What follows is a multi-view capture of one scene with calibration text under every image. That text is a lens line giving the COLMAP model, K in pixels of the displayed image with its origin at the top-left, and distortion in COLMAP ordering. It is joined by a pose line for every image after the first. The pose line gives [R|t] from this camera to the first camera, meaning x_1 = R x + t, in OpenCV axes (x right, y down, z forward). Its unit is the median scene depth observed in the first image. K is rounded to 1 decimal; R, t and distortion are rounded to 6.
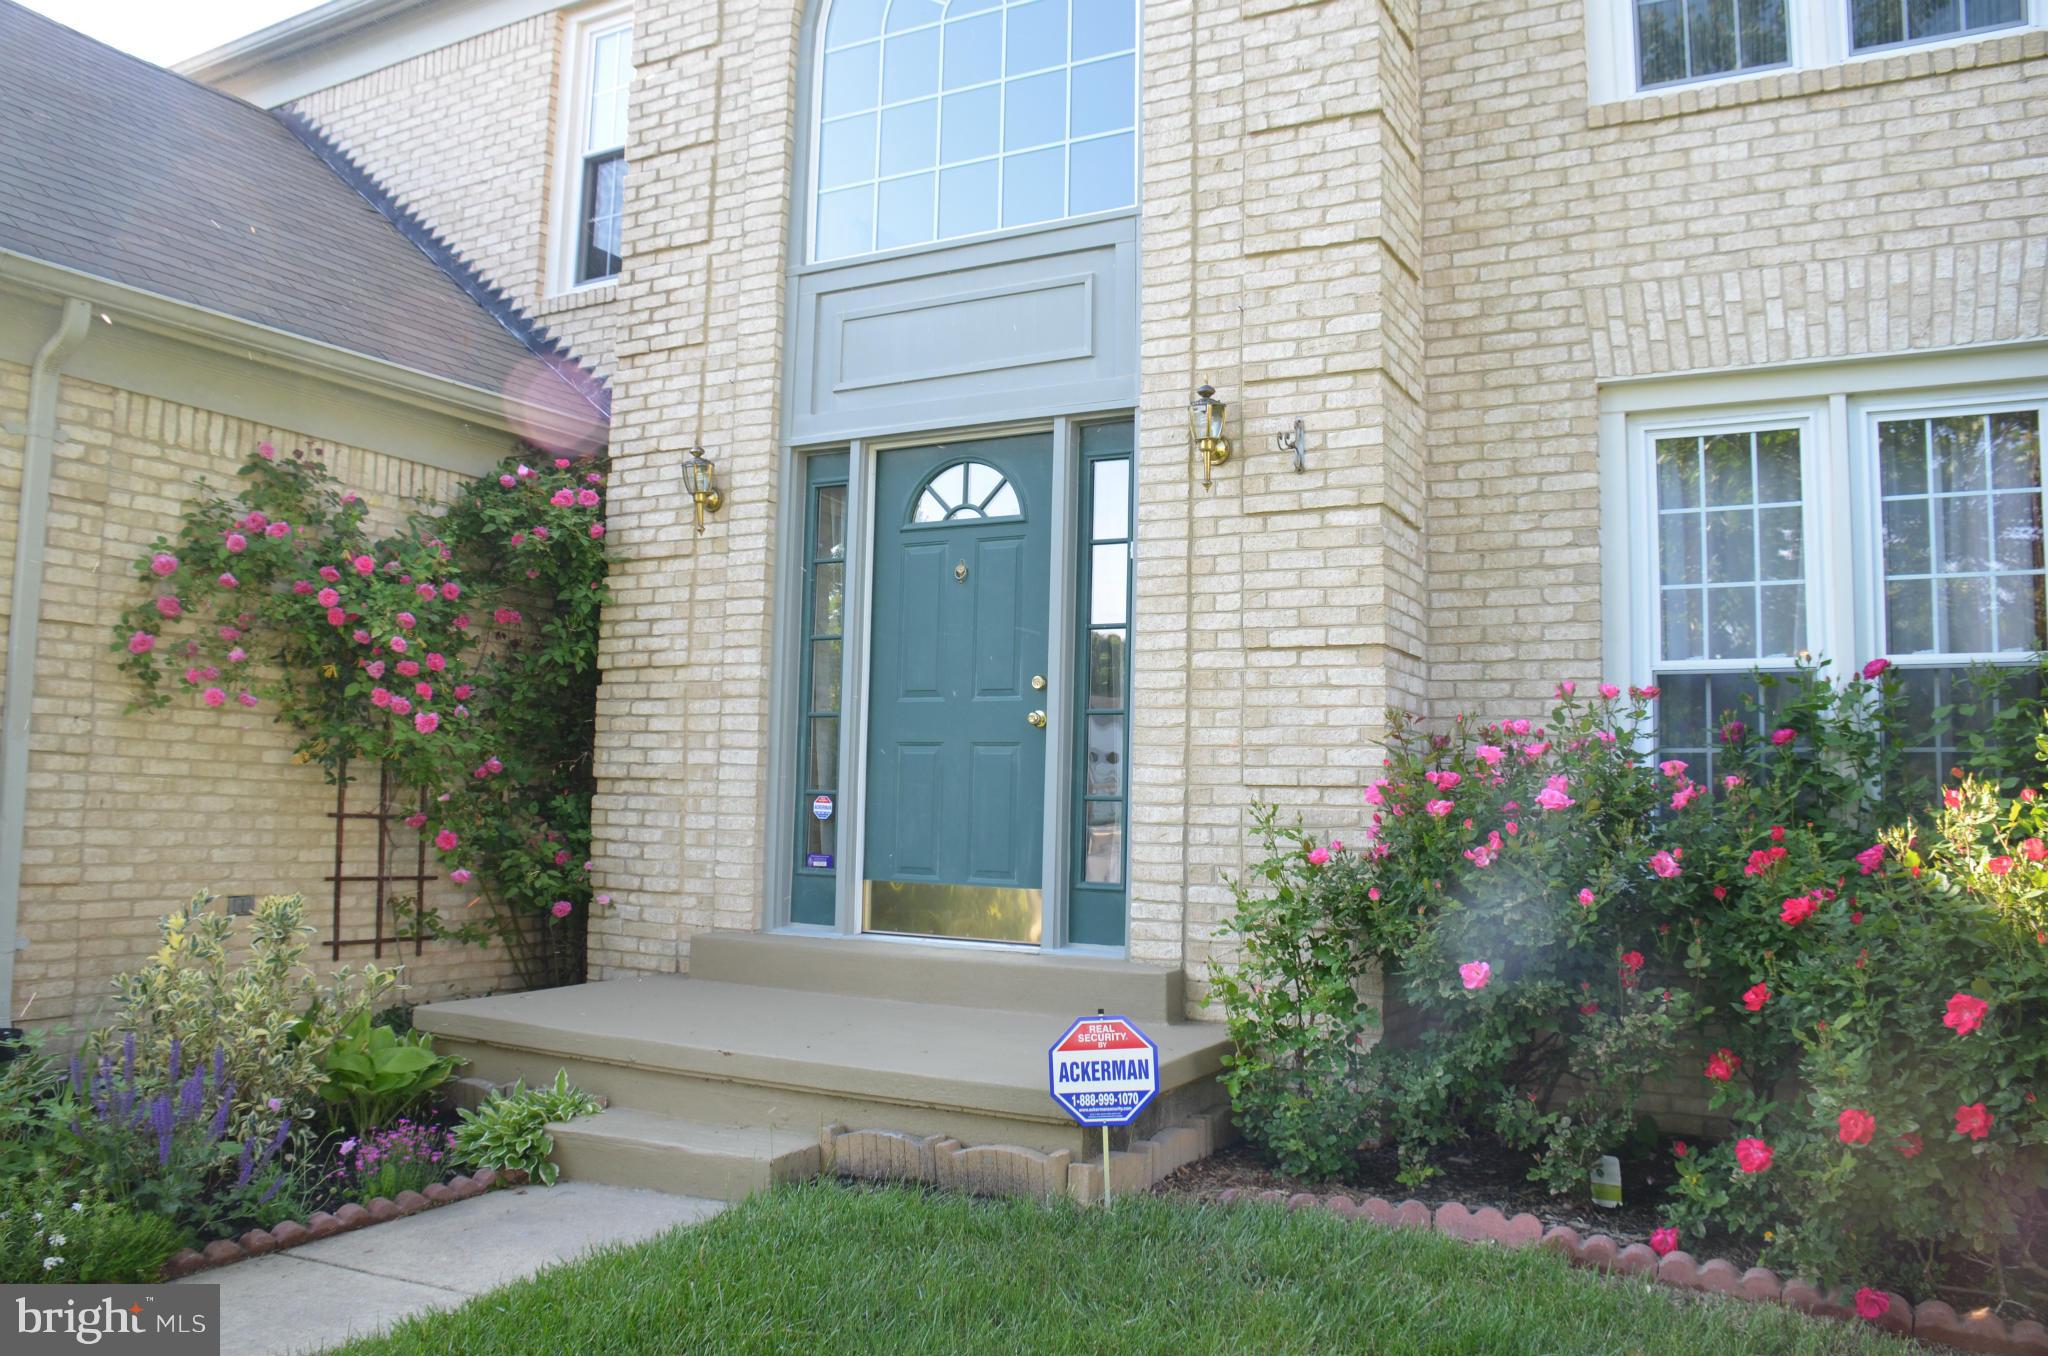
lens RADIAL K [[1602.2, 0, 1029.0], [0, 1602.2, 666.7], [0, 0, 1]] dist [-0.162829, 0.119251]
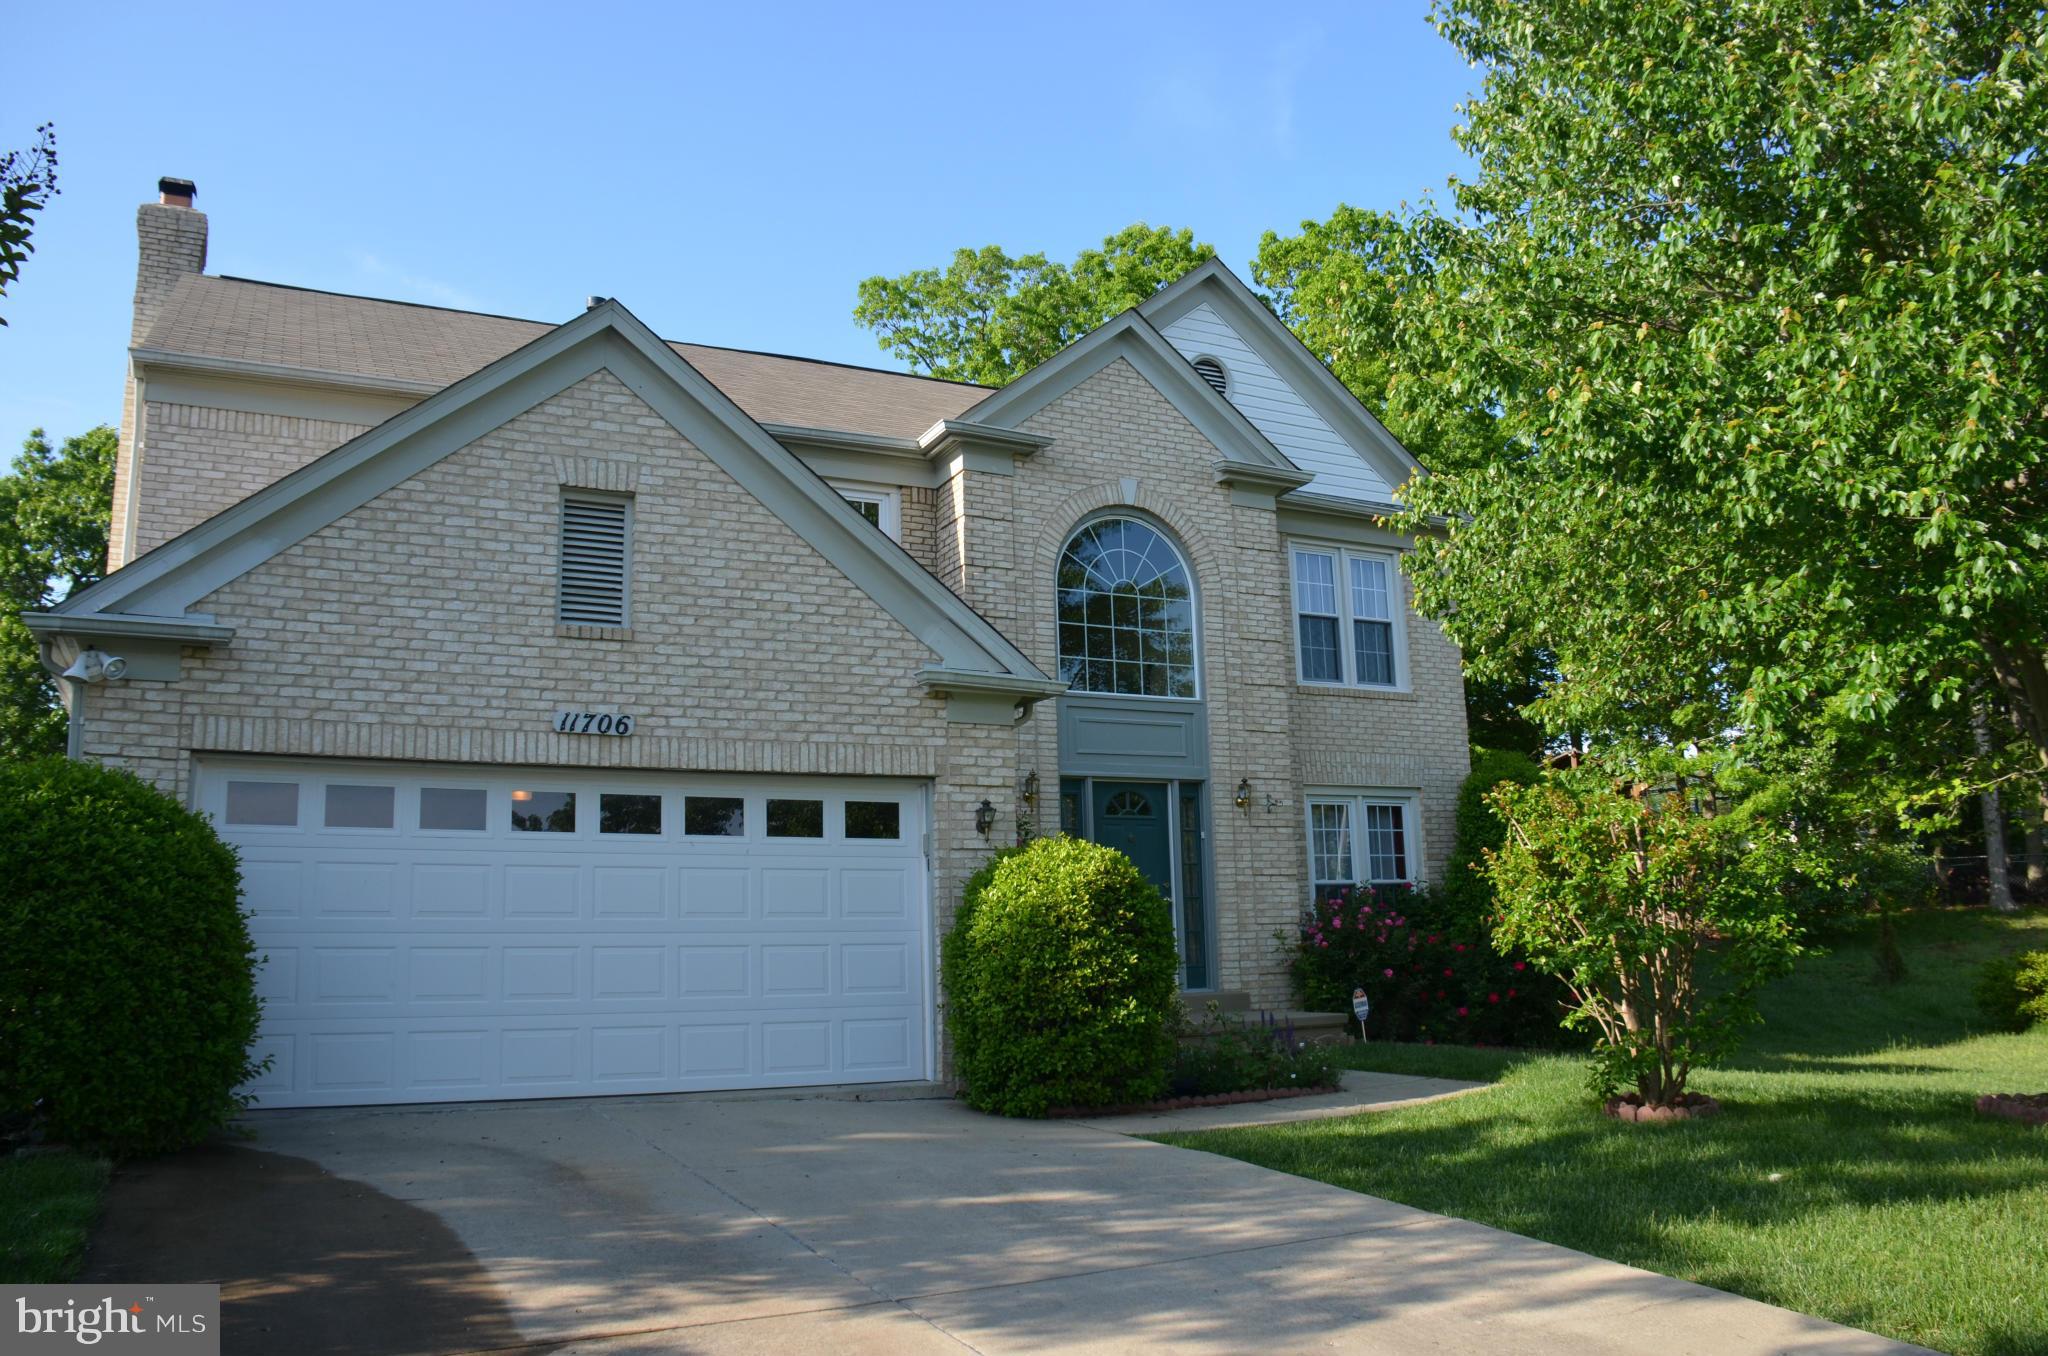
lens RADIAL K [[1602.2, 0, 1029.0], [0, 1602.2, 666.7], [0, 0, 1]] dist [-0.162829, 0.119251]
pose [[0.548985, 0.115550, 0.827807, -2.438712], [-0.032872, 0.992617, -0.116756, -0.034213], [-0.835186, 0.036886, 0.548730, -0.214985]]
